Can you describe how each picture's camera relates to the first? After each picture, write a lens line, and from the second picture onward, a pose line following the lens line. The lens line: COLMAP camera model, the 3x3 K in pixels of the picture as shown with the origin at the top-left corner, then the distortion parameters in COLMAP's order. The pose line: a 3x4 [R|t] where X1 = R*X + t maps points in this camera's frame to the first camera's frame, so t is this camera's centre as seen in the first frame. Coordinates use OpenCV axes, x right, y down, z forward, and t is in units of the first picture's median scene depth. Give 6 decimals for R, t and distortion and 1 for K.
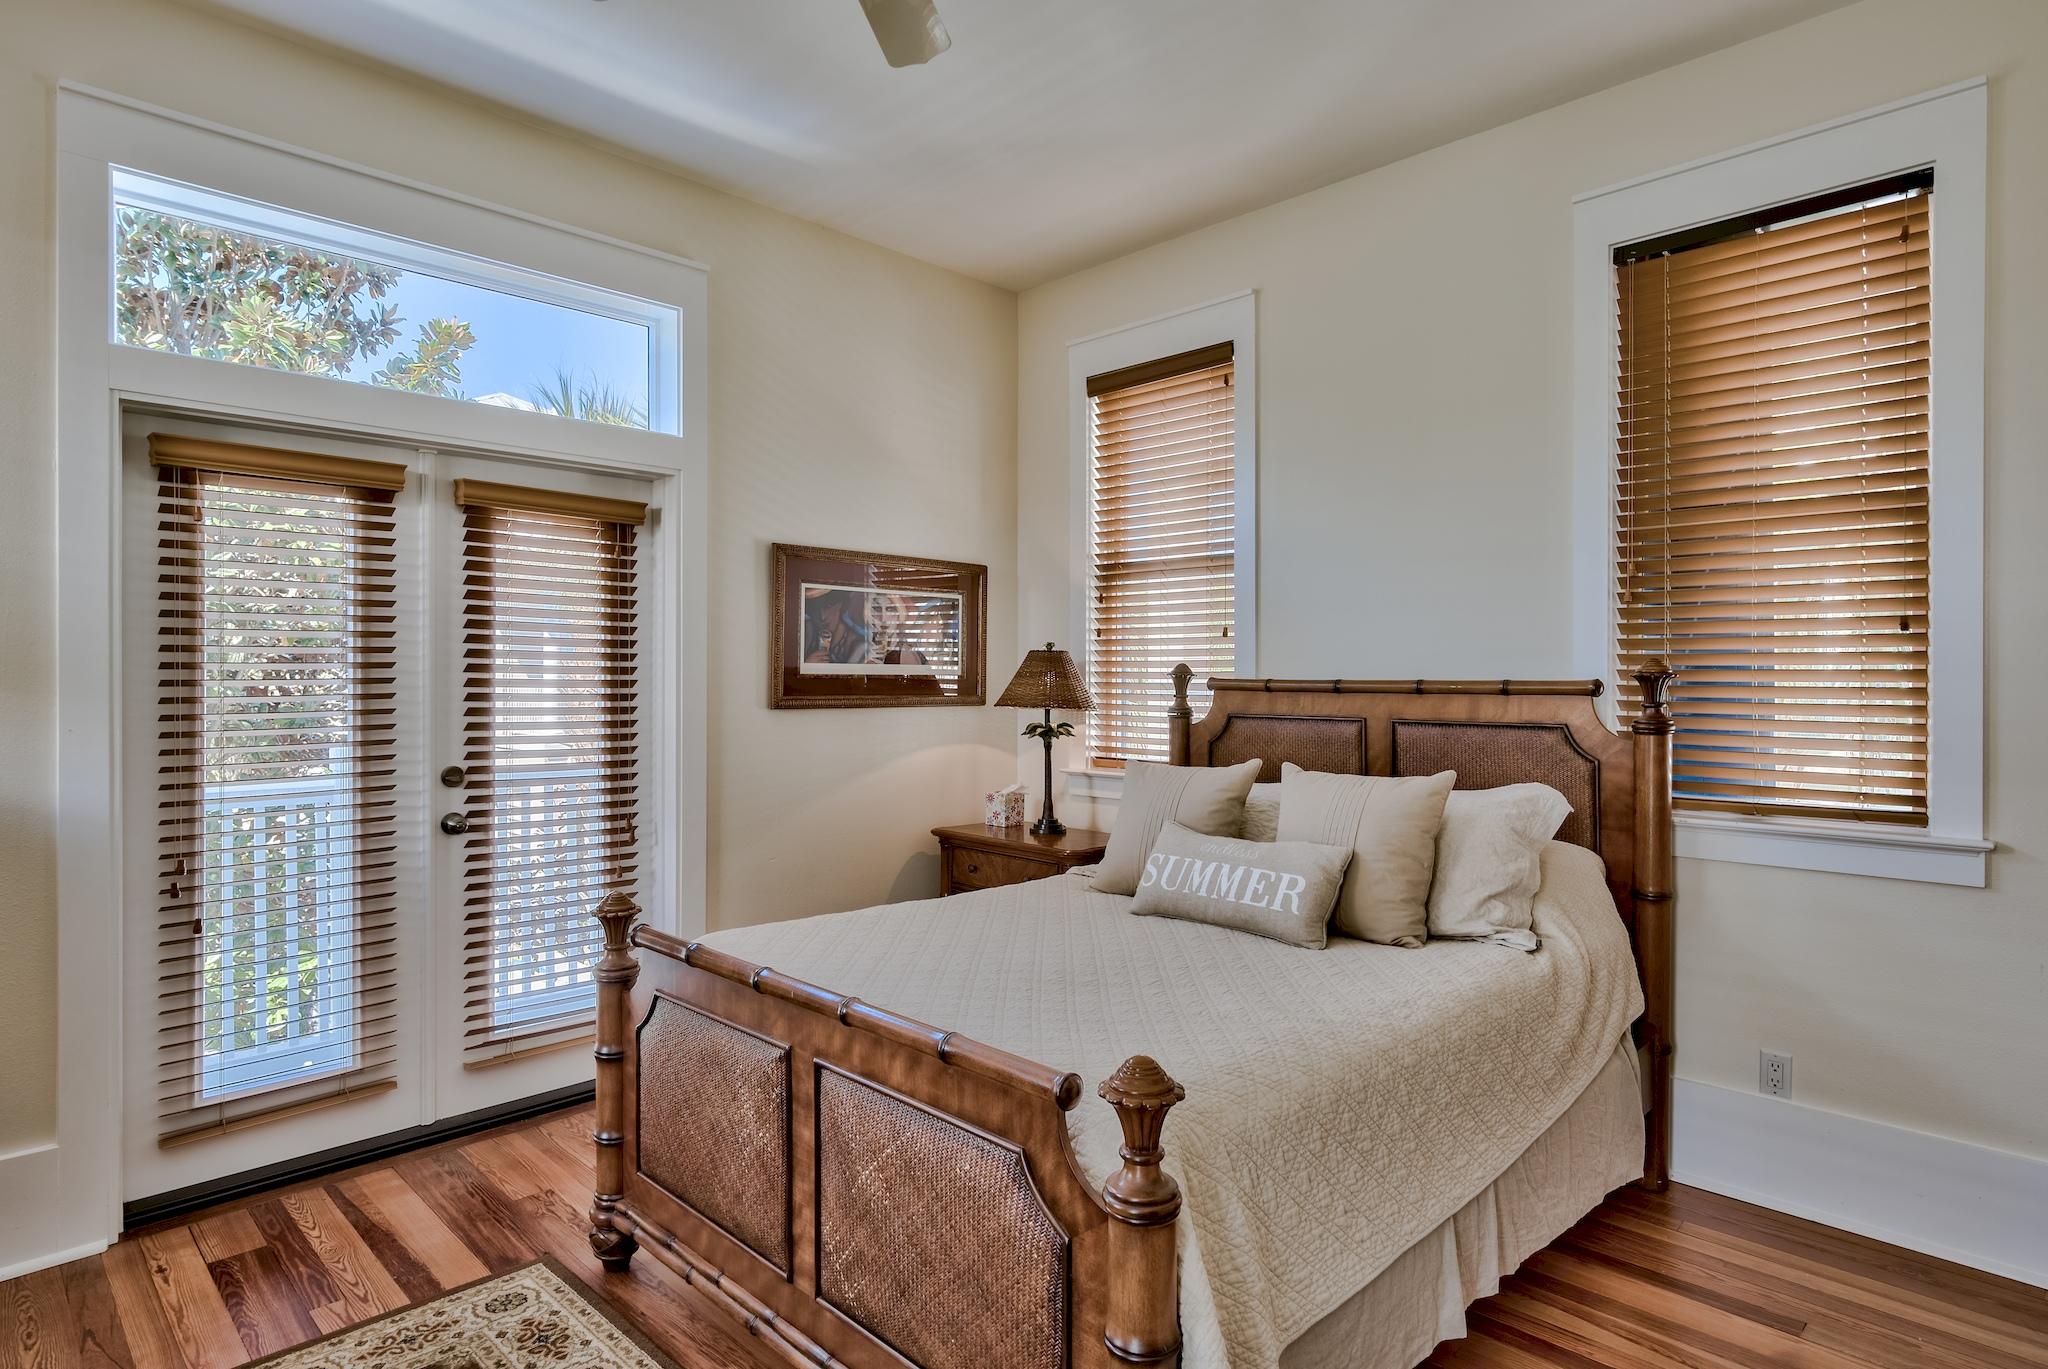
lens RADIAL K [[1092.9, 0, 1032.9], [0, 1092.9, 688.4], [0, 0, 1]] dist [-0.022627, 0.000977]
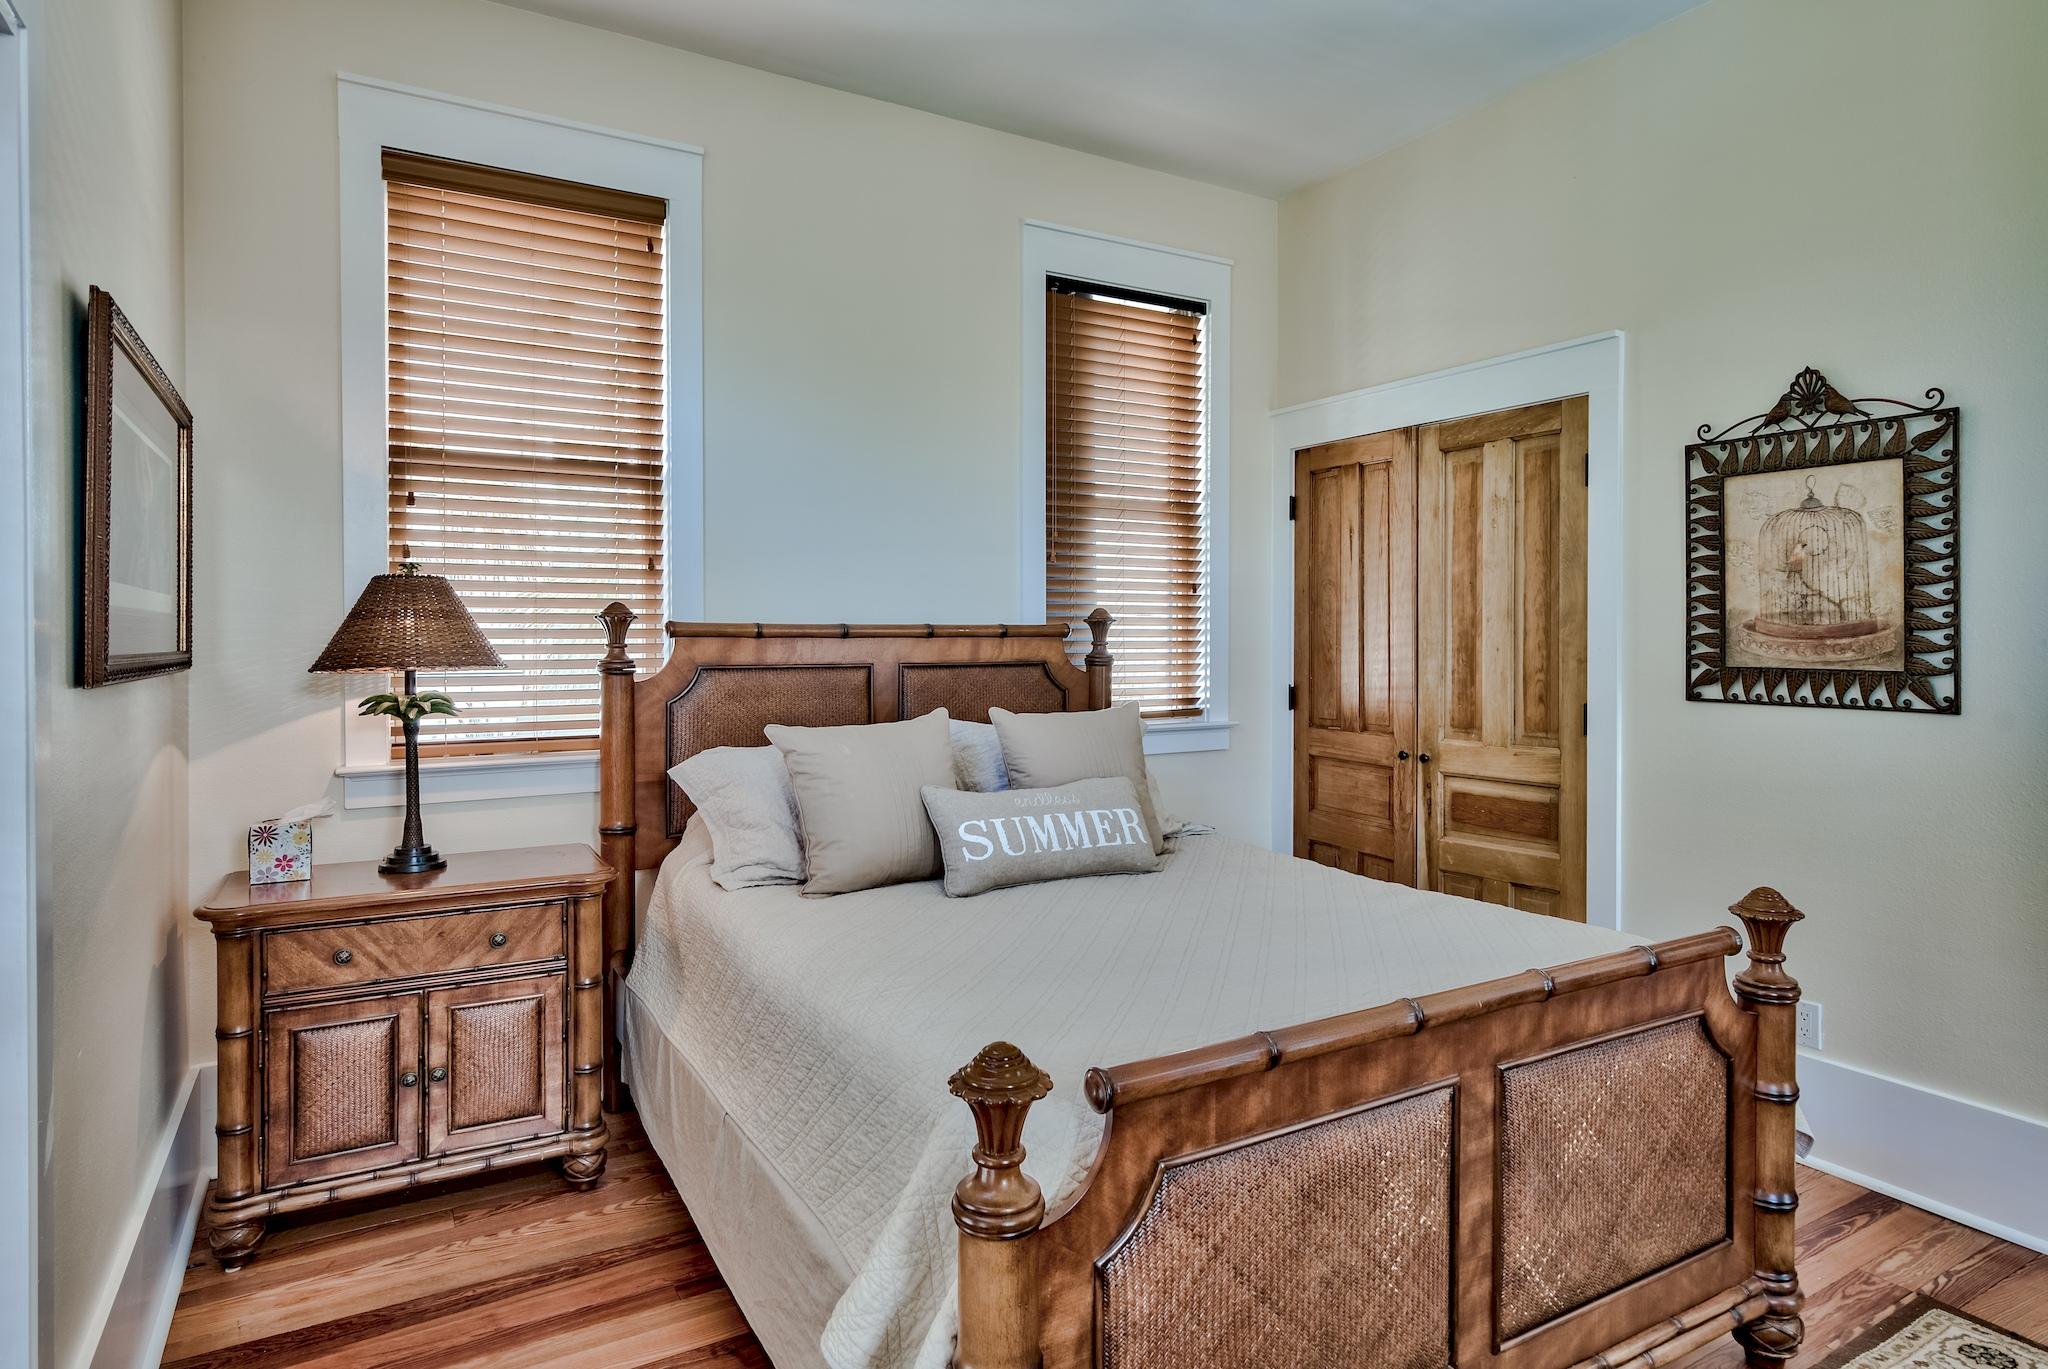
lens RADIAL K [[1136.2, 0, 958.1], [0, 1136.2, 641.4], [0, 0, 1]] dist [0.003380, -0.000379]
pose [[0.284510, -0.012691, 0.958589, -0.652020], [0.008070, 0.999909, 0.010843, -0.002680], [-0.958639, 0.004651, 0.284586, 0.642712]]
